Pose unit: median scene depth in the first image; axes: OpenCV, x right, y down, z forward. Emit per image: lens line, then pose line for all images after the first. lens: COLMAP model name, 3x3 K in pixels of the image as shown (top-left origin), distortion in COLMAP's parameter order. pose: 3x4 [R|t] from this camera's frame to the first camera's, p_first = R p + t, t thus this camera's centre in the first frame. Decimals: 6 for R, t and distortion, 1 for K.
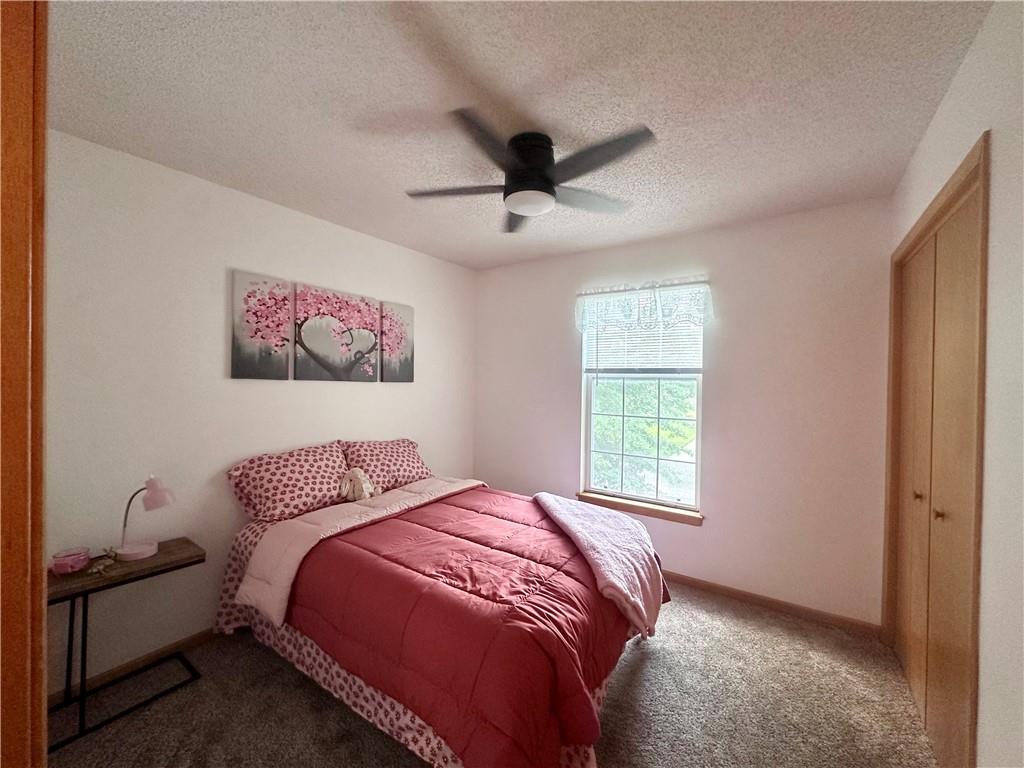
lens RADIAL K [[408.5, 0, 510.1], [0, 408.5, 375.5], [0, 0, 1]] dist [-0.005948, 0.000998]
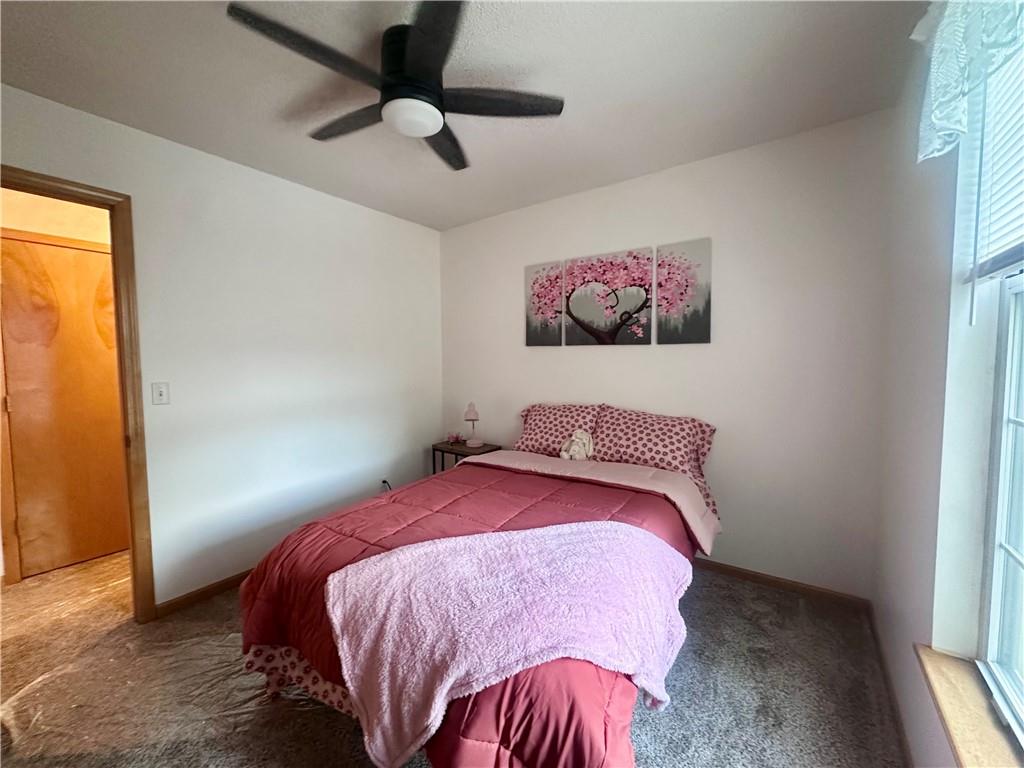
lens RADIAL K [[408.5, 0, 512.4], [0, 408.5, 378.6], [0, 0, 1]] dist [-0.005948, 0.000998]
pose [[-0.004623, 0.041689, -0.999120, 0.591783], [0.025834, 0.998802, 0.041557, 0.048850], [0.999656, -0.025619, -0.005694, 0.786102]]
